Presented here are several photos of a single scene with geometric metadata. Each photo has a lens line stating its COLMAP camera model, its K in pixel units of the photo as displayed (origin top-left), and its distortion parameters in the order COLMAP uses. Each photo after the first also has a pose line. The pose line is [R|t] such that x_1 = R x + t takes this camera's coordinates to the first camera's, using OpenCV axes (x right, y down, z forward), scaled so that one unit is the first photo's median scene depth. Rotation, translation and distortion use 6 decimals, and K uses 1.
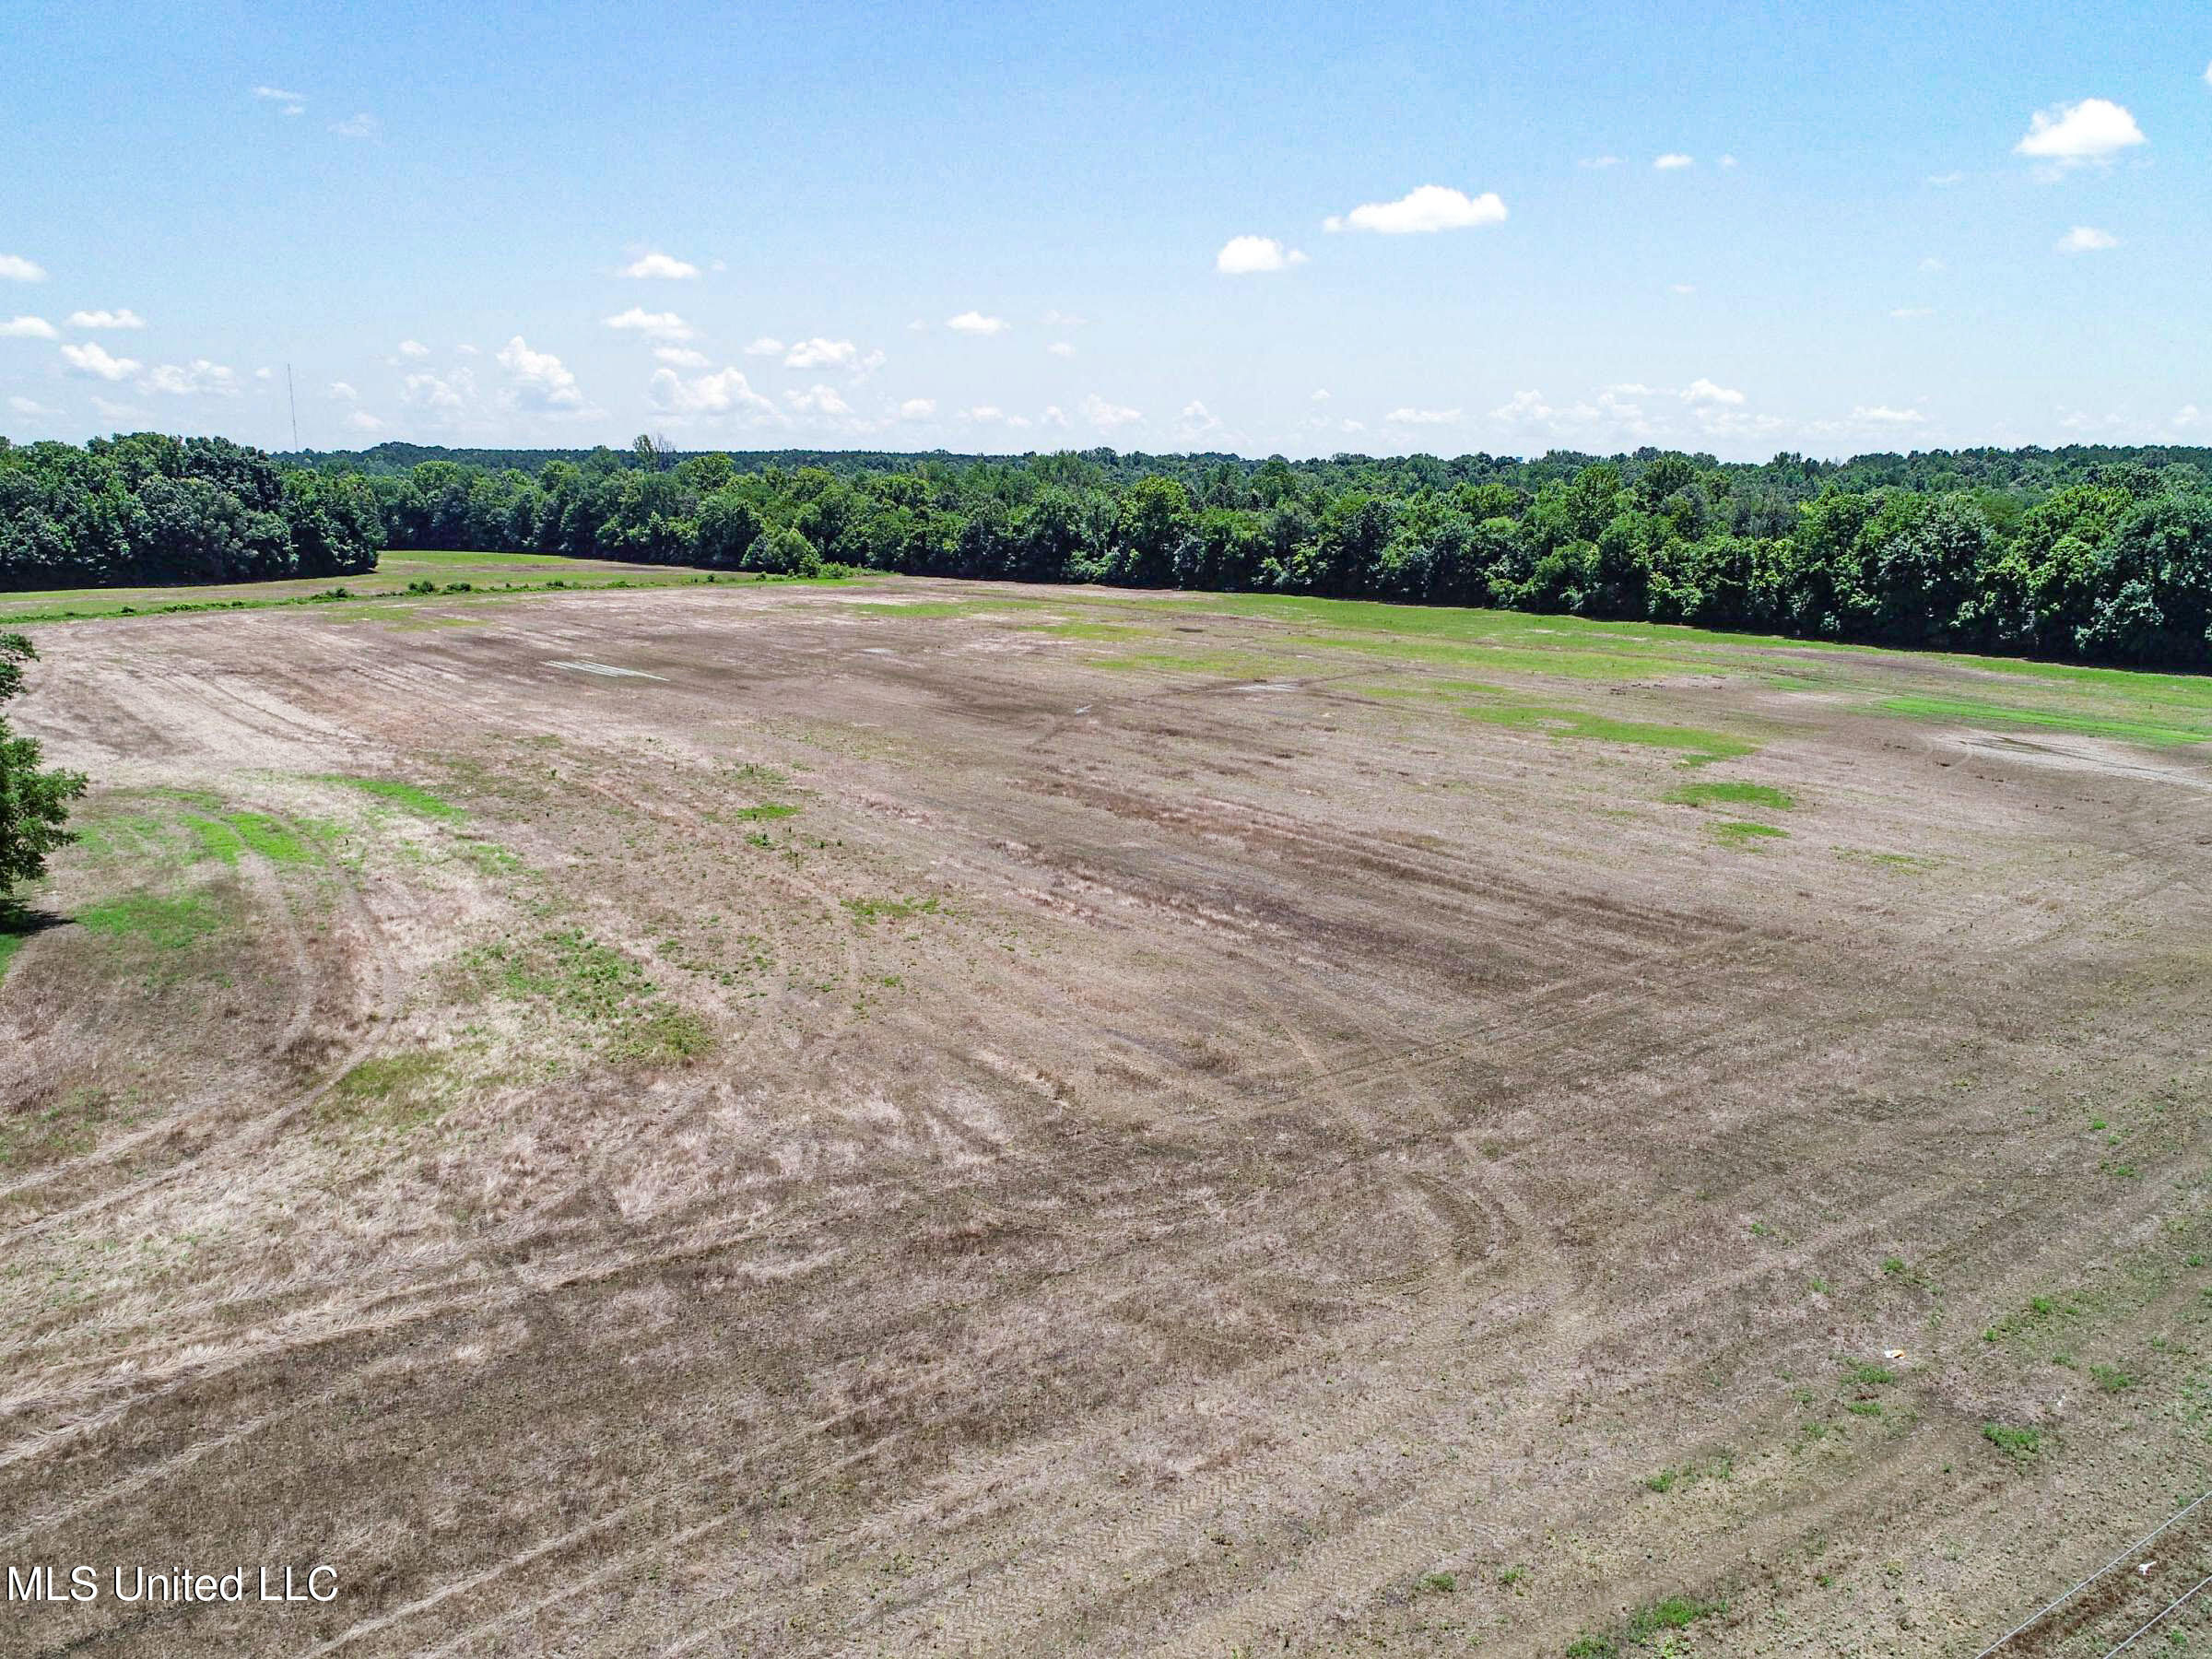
lens RADIAL K [[1662.8, 0, 1124.3], [0, 1662.8, 843.8], [0, 0, 1]] dist [-0.004455, -0.007288]
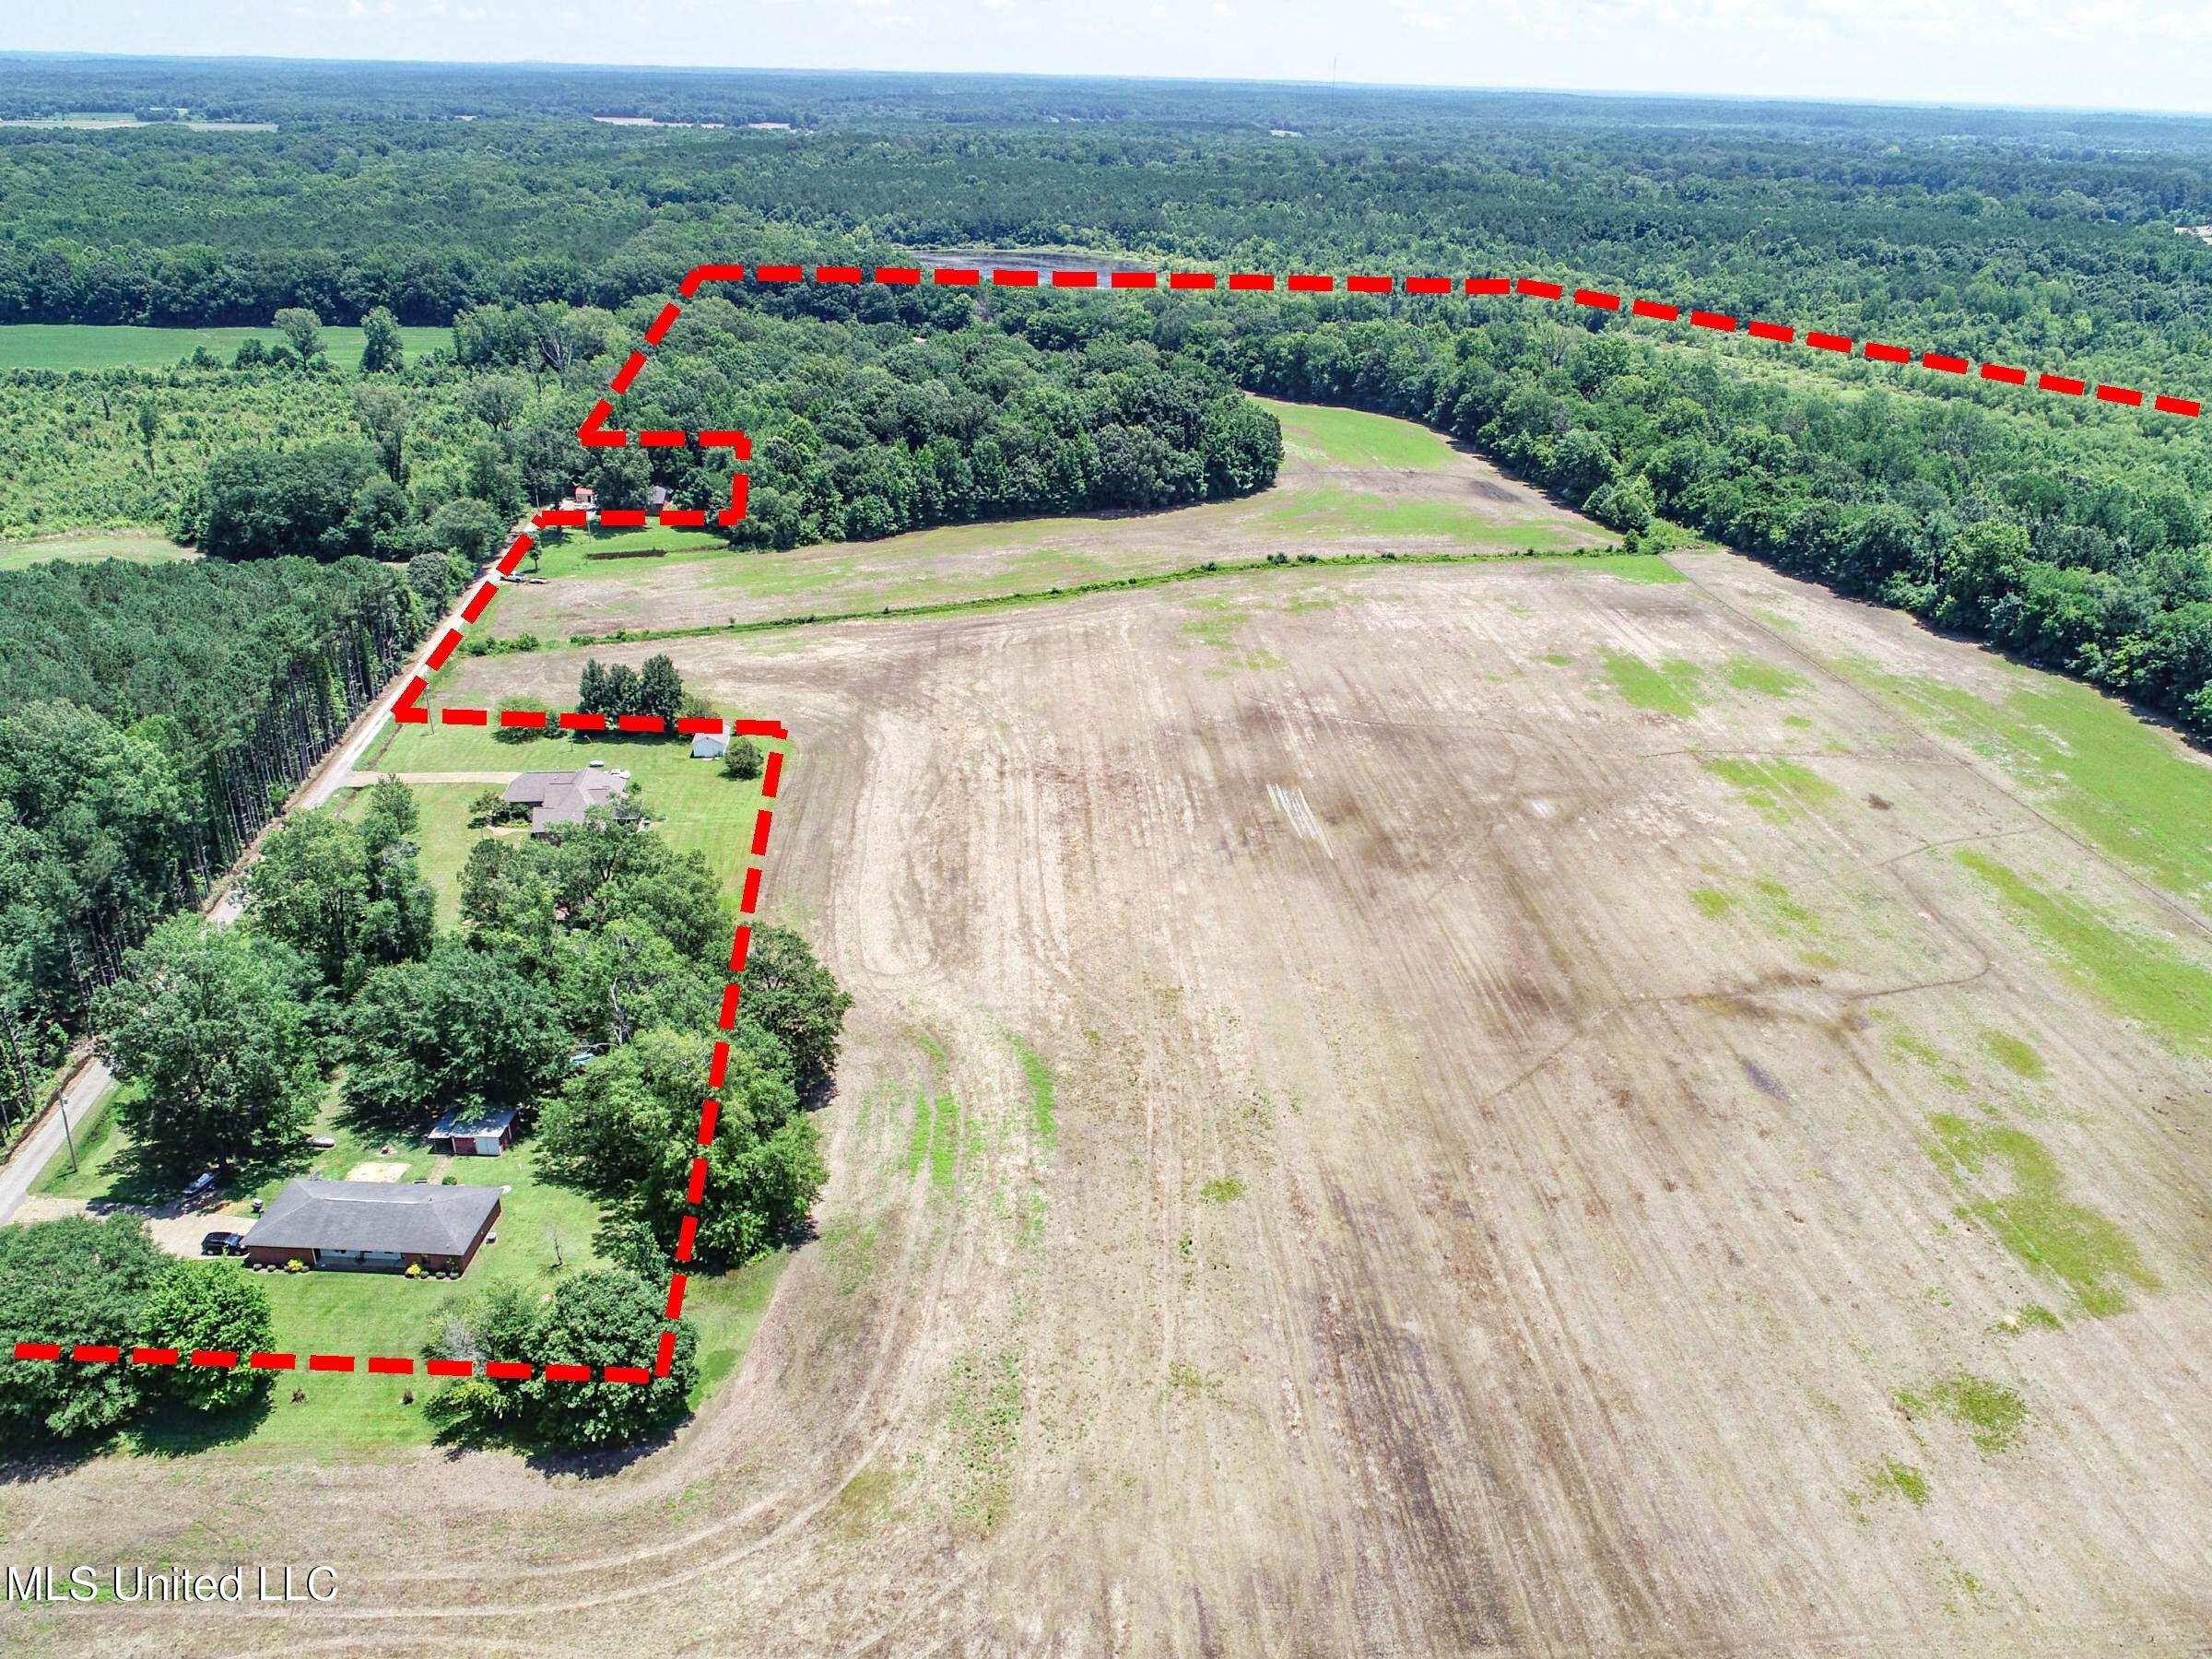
lens RADIAL K [[1662.8, 0, 1109.3], [0, 1662.8, 815.6], [0, 0, 1]] dist [-0.004455, -0.007288]
pose [[0.828829, 0.238091, -0.506315, 0.129177], [-0.134360, 0.963157, 0.232972, -0.228650], [0.543129, -0.125065, 0.830283, -0.094387]]
